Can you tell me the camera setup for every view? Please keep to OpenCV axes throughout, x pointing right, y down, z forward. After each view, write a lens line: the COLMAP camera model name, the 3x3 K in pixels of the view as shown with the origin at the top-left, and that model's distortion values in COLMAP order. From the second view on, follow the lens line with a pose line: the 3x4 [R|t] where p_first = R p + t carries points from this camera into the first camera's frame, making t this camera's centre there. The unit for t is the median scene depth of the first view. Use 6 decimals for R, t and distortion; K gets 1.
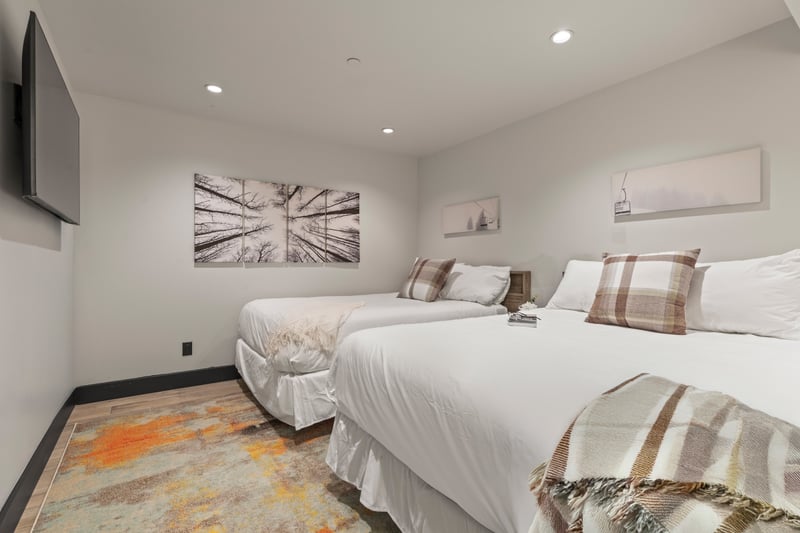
lens RADIAL K [[374.9, 0, 400.0], [0, 374.9, 266.5], [0, 0, 1]] dist [-0.000254, -0.000147]
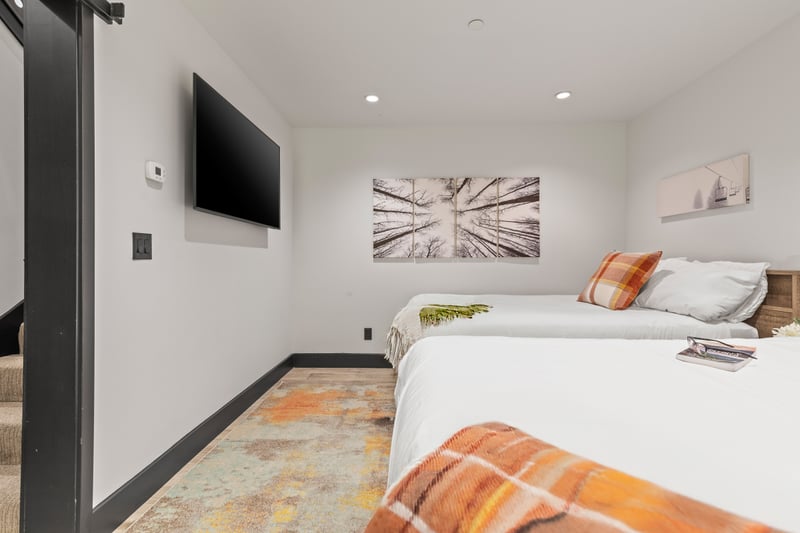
lens RADIAL K [[369.7, 0, 401.9], [0, 369.7, 259.9], [0, 0, 1]] dist [0.009700, -0.000218]
pose [[0.805339, -0.000809, -0.592815, 0.171395], [-0.002049, 0.999989, -0.004148, -0.000530], [0.592812, 0.004555, 0.805328, 0.150668]]
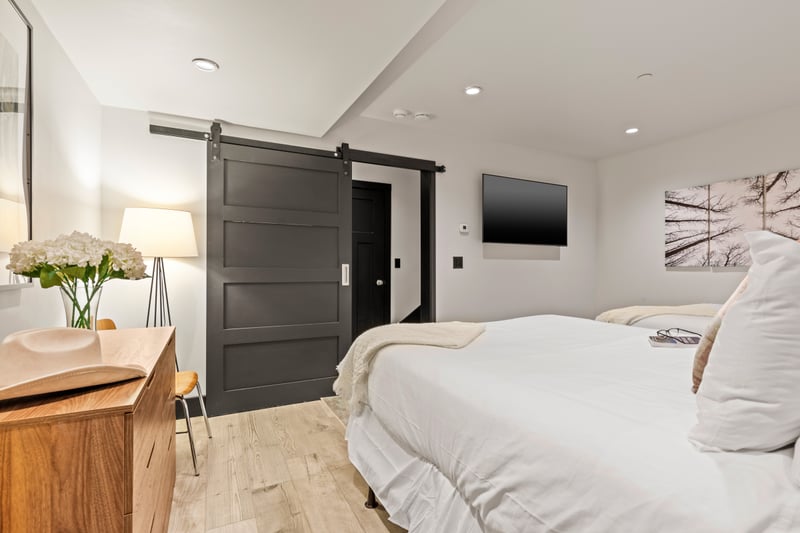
lens RADIAL K [[374.9, 0, 400.0], [0, 374.9, 266.5], [0, 0, 1]] dist [-0.000254, -0.000147]
pose [[-0.148090, -0.002975, -0.988969, 0.713626], [-0.005198, 0.999984, -0.002230, -0.004624], [0.988960, 0.004811, -0.148103, 0.332777]]
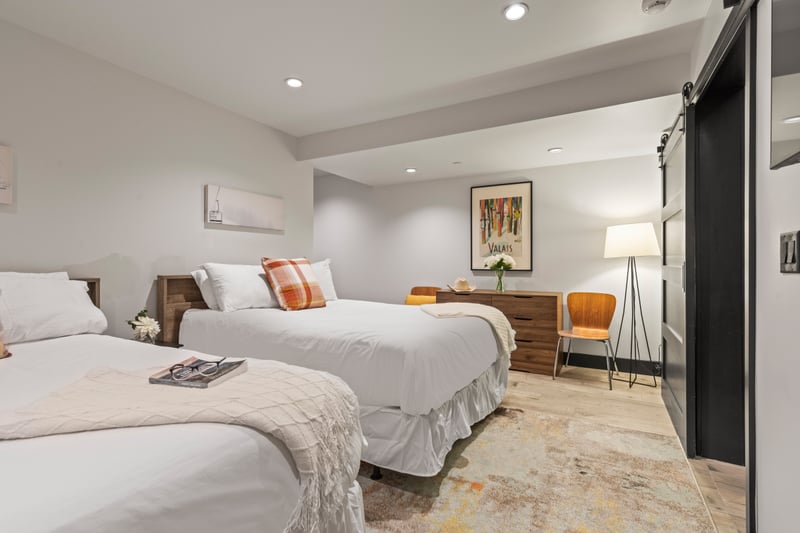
lens RADIAL K [[369.7, 0, 401.9], [0, 369.7, 259.9], [0, 0, 1]] dist [0.009700, -0.000218]
pose [[-0.441897, 0.002193, 0.897063, -0.513656], [0.006886, 0.999976, 0.000948, -0.016574], [-0.897039, 0.006597, -0.441901, 0.756417]]
